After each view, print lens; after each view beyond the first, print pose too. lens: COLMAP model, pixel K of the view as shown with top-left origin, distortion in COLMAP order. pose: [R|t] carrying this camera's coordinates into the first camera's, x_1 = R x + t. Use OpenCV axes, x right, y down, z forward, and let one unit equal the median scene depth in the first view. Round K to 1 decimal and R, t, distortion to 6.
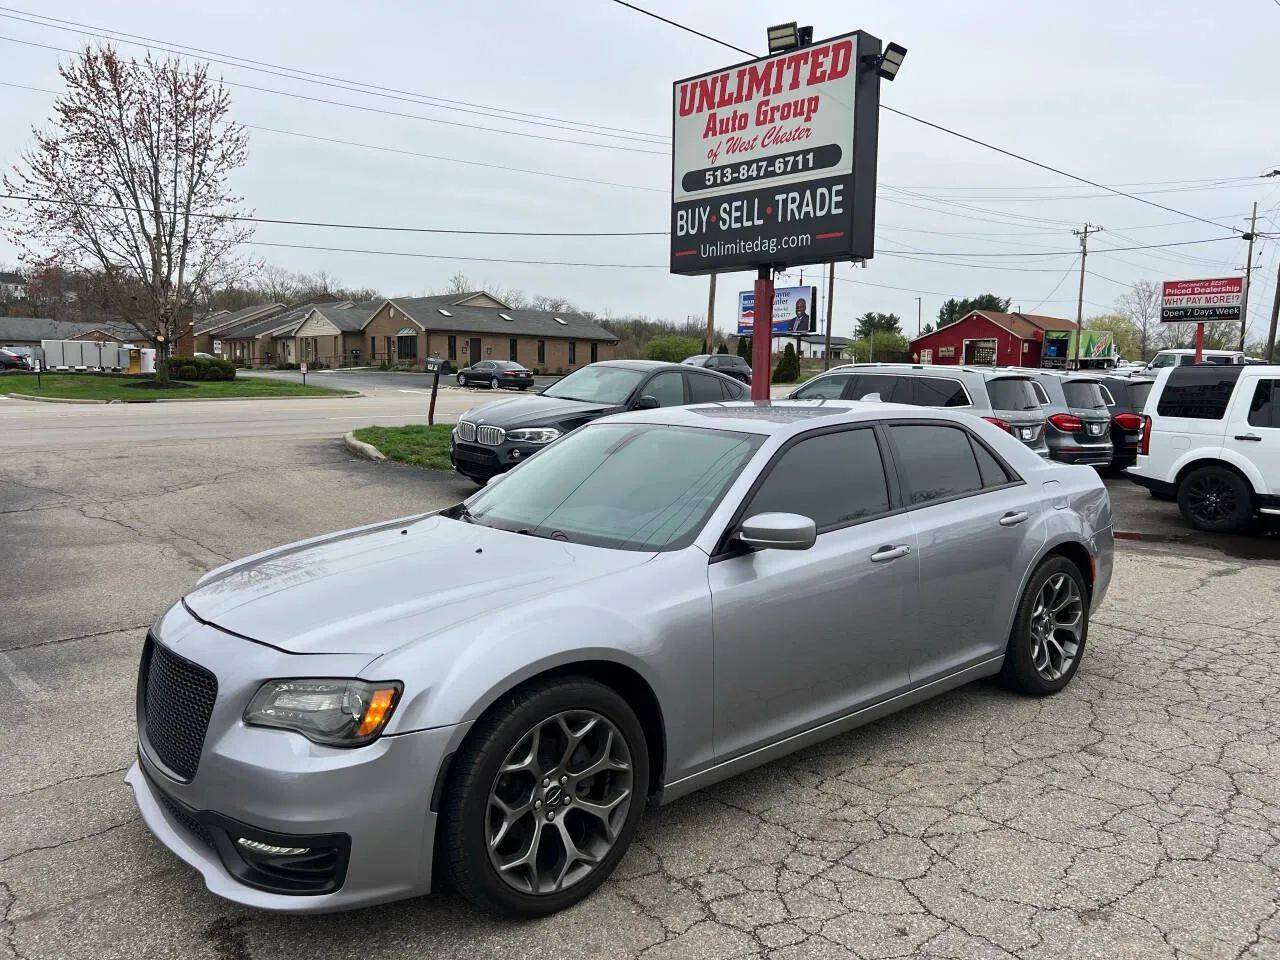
lens RADIAL K [[990.8, 0, 634.7], [0, 990.8, 479.8], [0, 0, 1]] dist [0.038675, -0.030195]
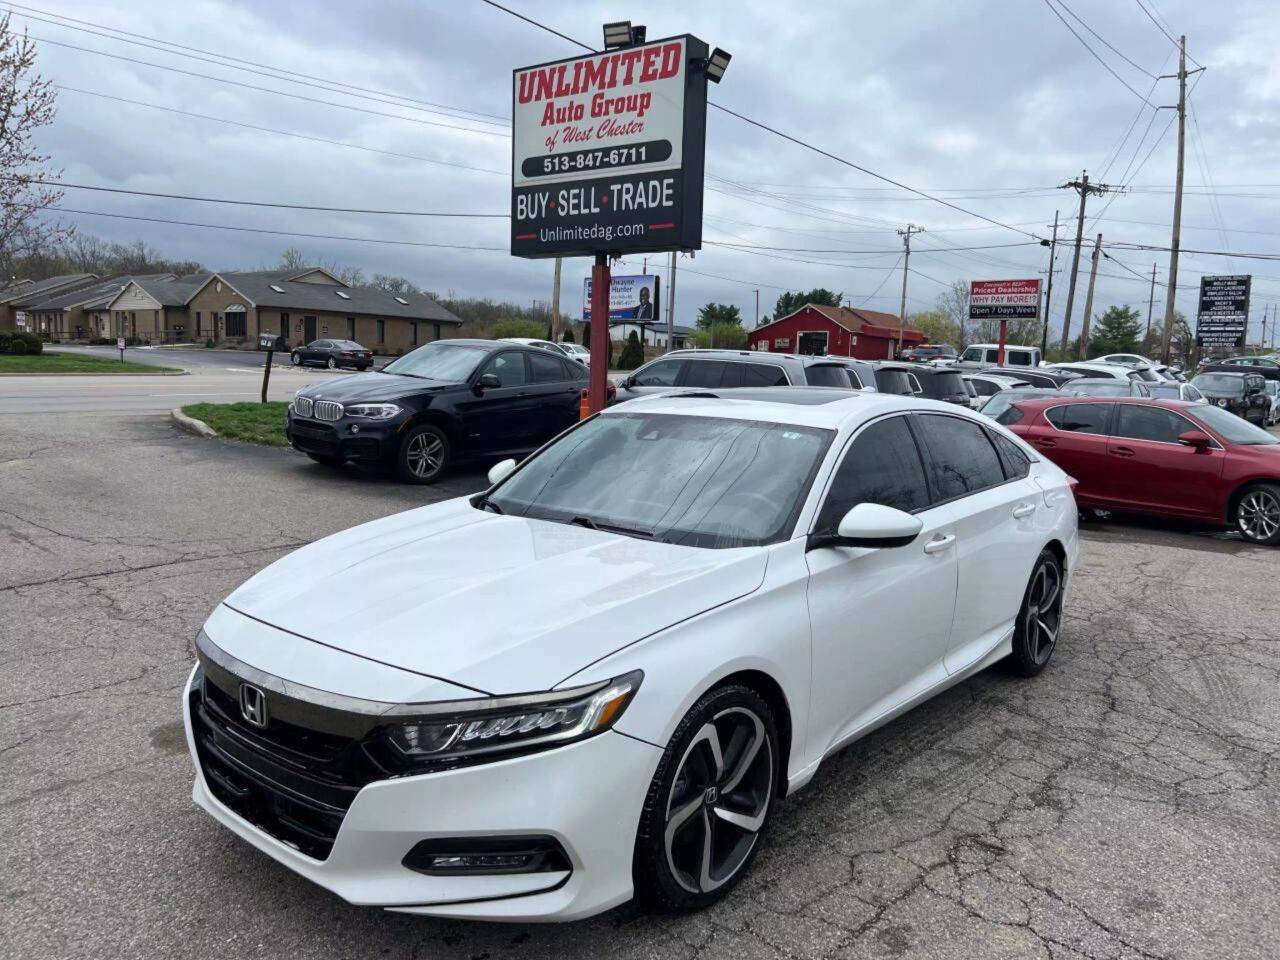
lens RADIAL K [[995.9, 0, 633.2], [0, 995.9, 475.8], [0, 0, 1]] dist [0.038738, -0.033635]
pose [[0.988218, 0.001638, 0.153045, 0.003711], [-0.003049, 0.999955, 0.008986, 0.010676], [-0.153023, -0.009347, 0.988178, -0.045980]]
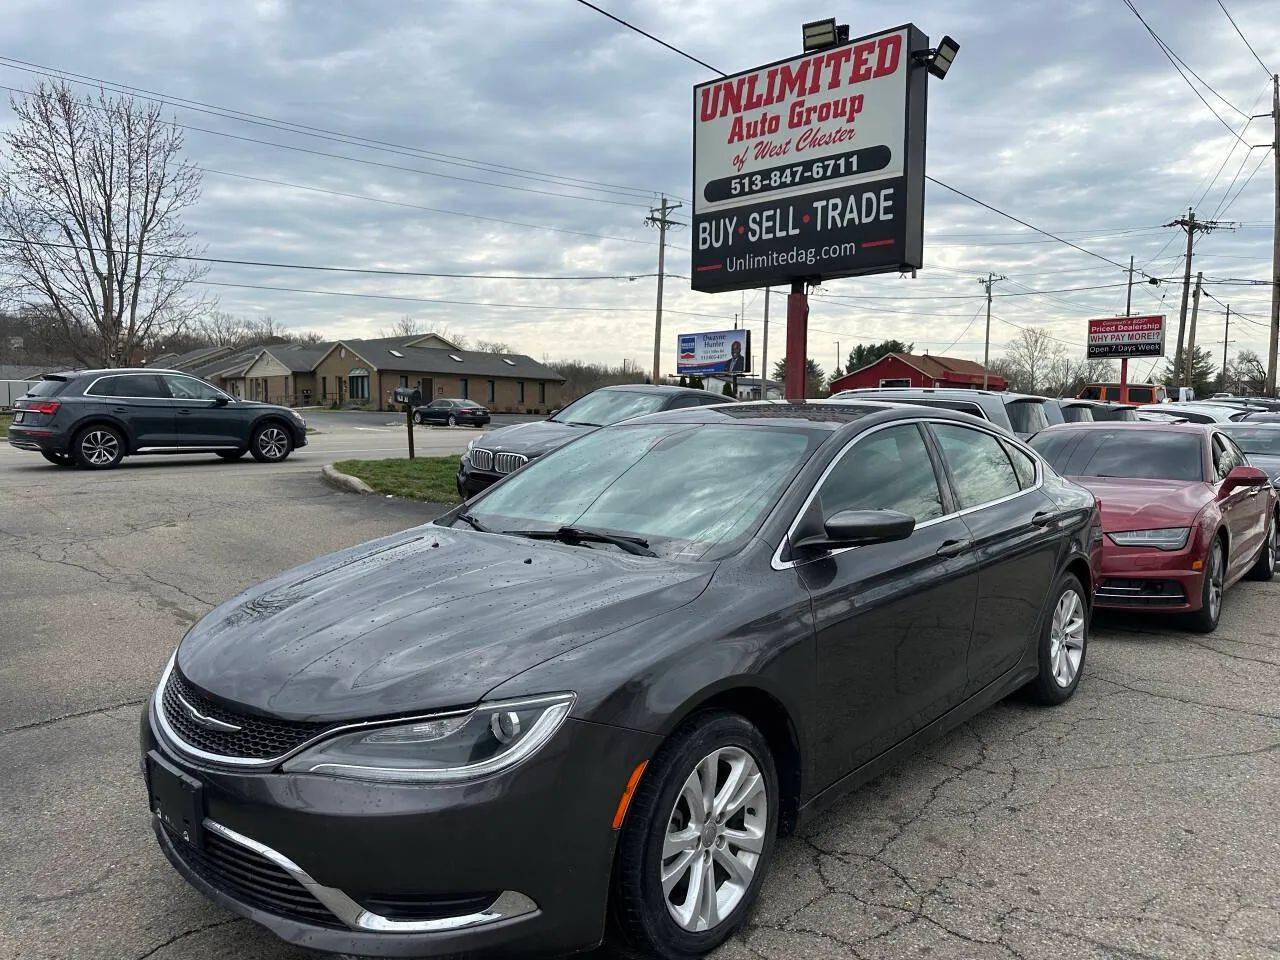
lens RADIAL K [[922.1, 0, 632.4], [0, 922.1, 485.9], [0, 0, 1]] dist [0.055605, -0.075599]
pose [[0.997300, -0.011721, 0.072500, -0.087712], [0.013888, 0.999470, -0.029458, 0.002815], [-0.072116, 0.030385, 0.996933, 0.142673]]
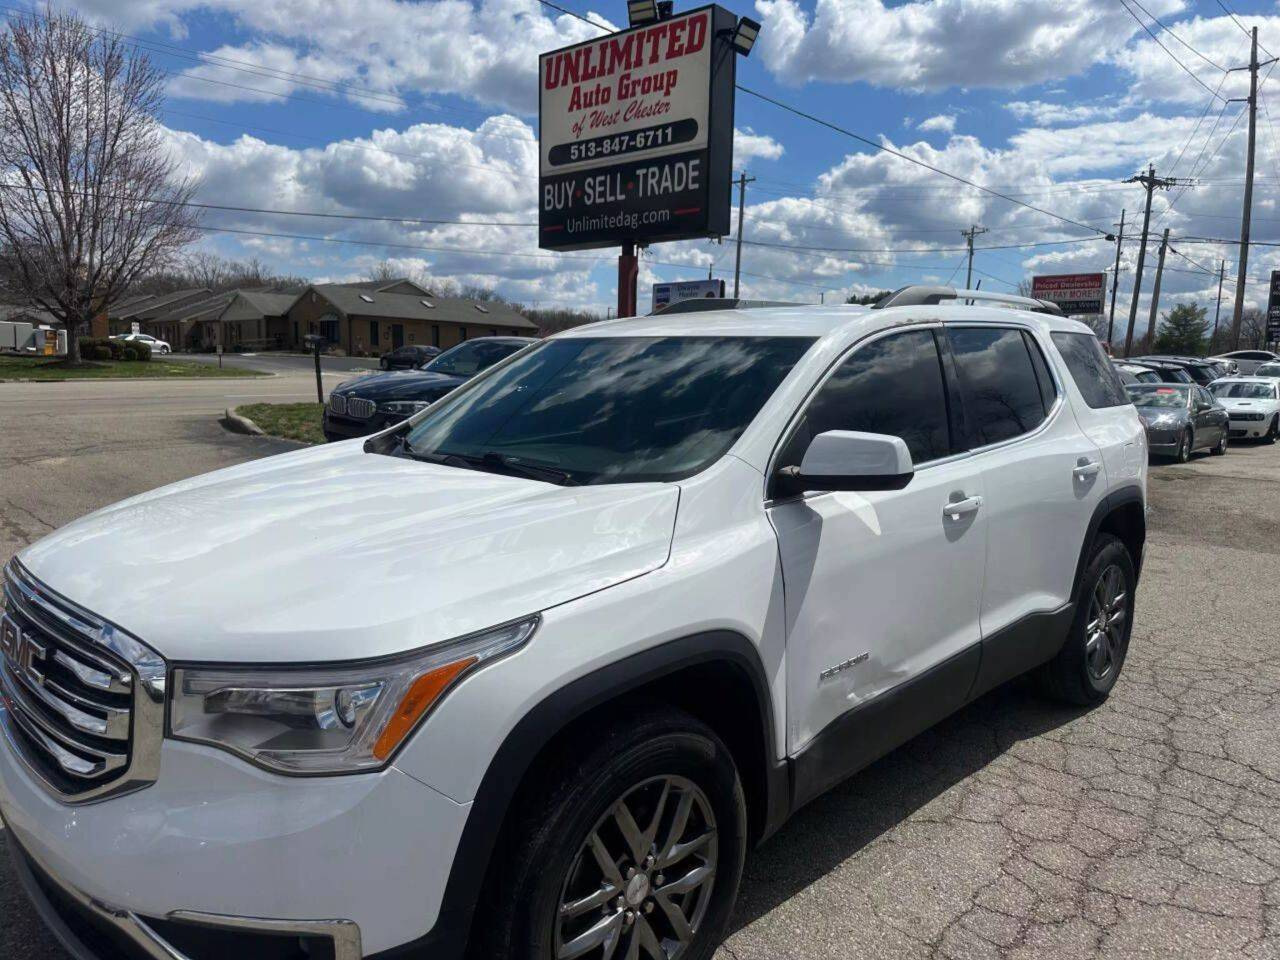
lens RADIAL K [[927.3, 0, 628.1], [0, 927.3, 494.6], [0, 0, 1]] dist [0.050610, -0.076002]
pose [[0.997672, -0.000979, 0.068193, 0.063769], [-0.001298, 0.999443, 0.033335, 0.011075], [-0.068188, -0.033345, 0.997115, 0.042866]]
